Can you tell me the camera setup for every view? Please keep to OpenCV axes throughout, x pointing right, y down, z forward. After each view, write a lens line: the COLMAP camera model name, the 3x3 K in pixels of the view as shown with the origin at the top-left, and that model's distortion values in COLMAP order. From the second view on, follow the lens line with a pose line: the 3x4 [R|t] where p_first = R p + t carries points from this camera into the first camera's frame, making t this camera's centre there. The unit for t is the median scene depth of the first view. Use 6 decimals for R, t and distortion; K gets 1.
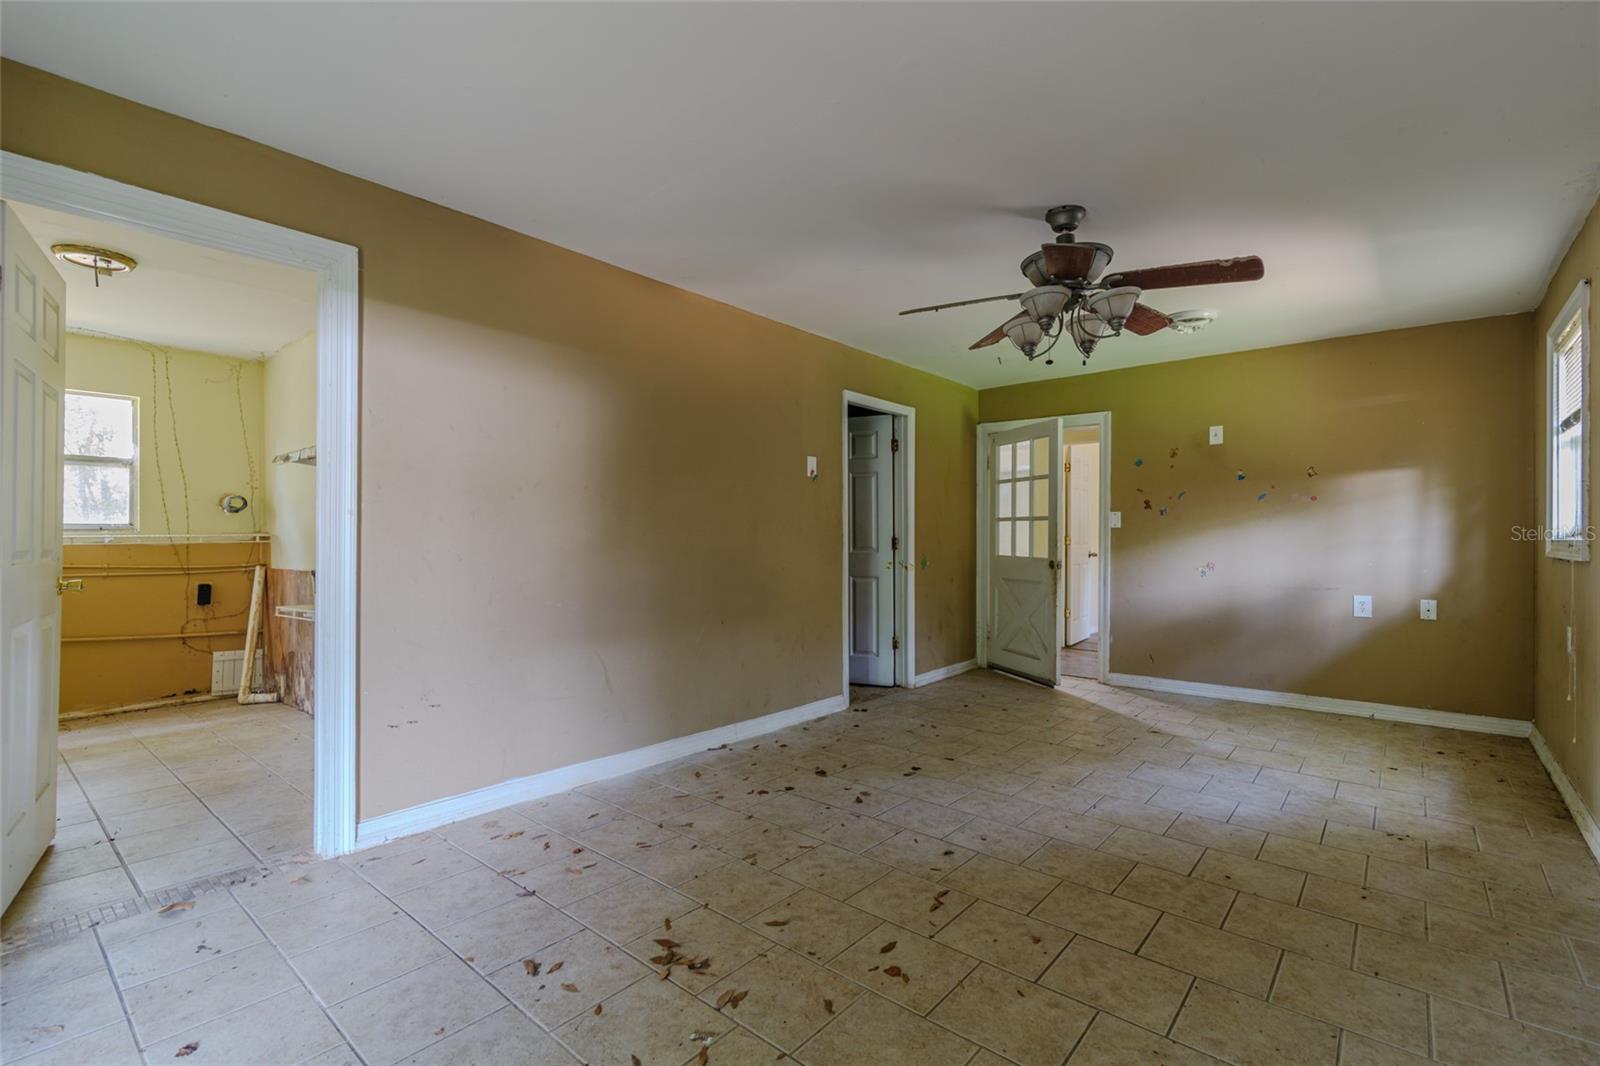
lens RADIAL K [[726.0, 0, 800.1], [0, 726.0, 532.2], [0, 0, 1]] dist [0.000014, -0.001492]
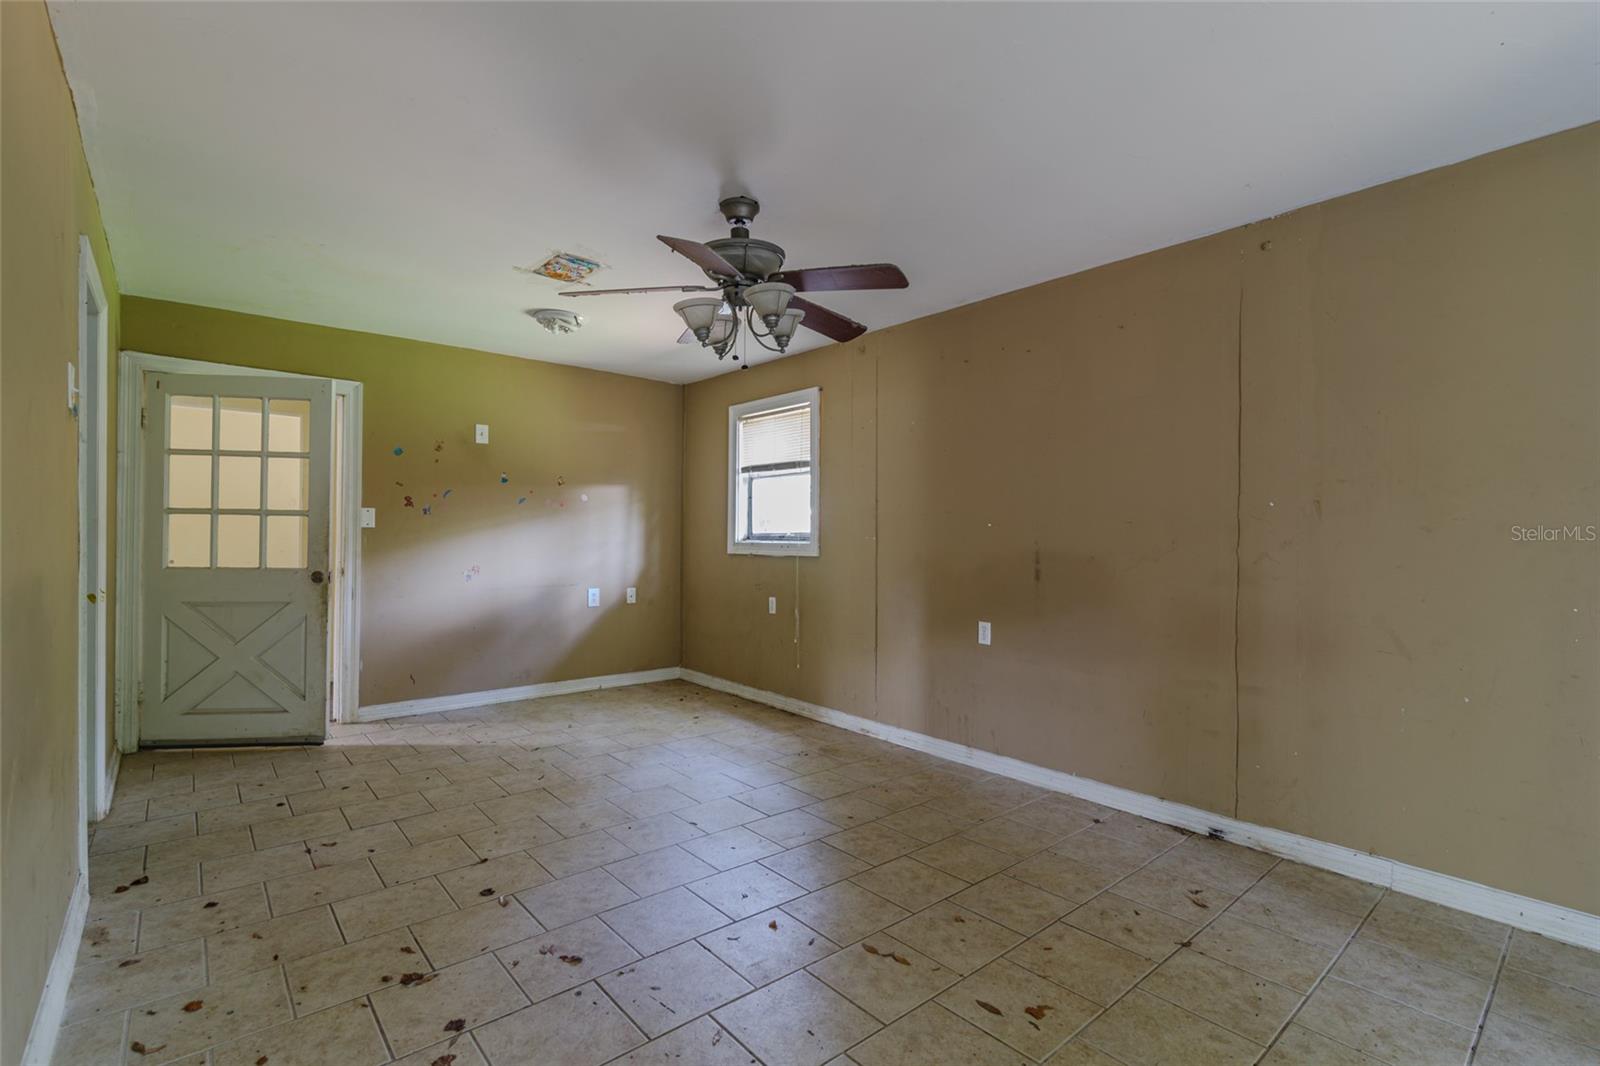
lens RADIAL K [[726.0, 0, 794.7], [0, 726.0, 536.7], [0, 0, 1]] dist [0.000014, -0.001492]
pose [[0.162124, 0.000681, 0.986770, -0.461064], [-0.012966, 0.999915, 0.001441, -0.005461], [-0.986685, -0.013028, 0.162119, 0.630158]]
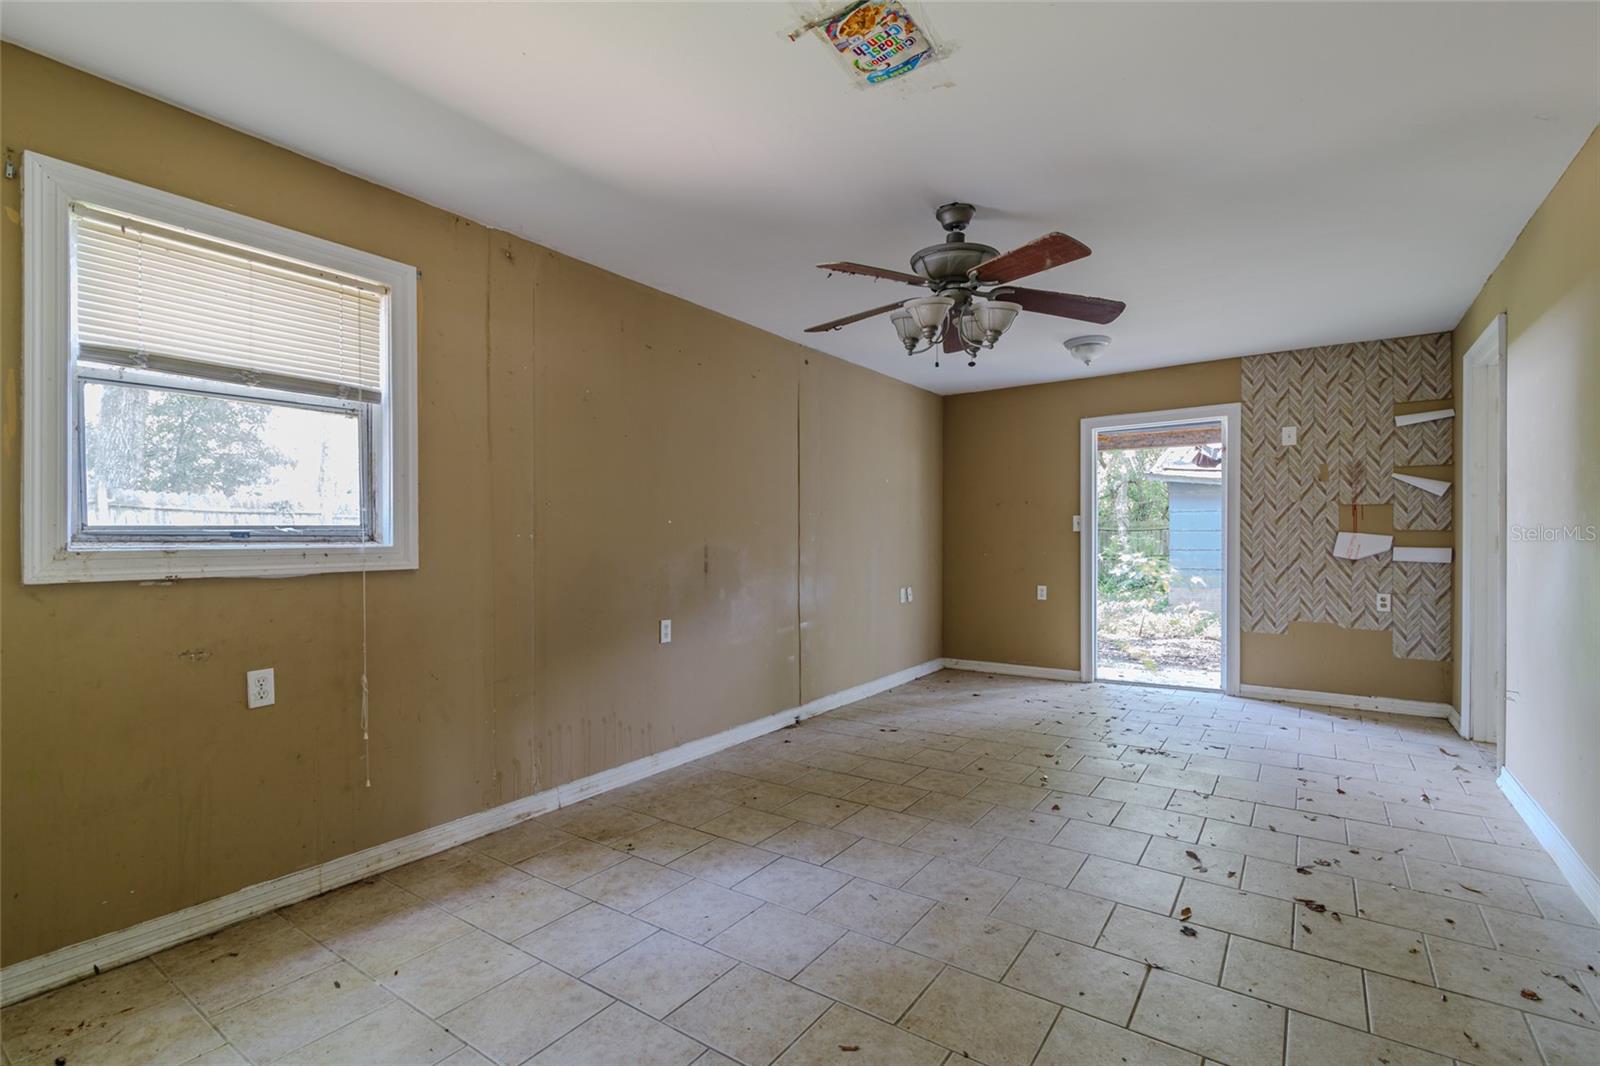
lens RADIAL K [[726.0, 0, 802.4], [0, 726.0, 537.9], [0, 0, 1]] dist [0.000014, -0.001492]
pose [[-0.995584, 0.001885, -0.093860, 0.540967], [0.002492, 0.999977, -0.006351, 0.006182], [0.093845, -0.006557, -0.995565, 1.595701]]
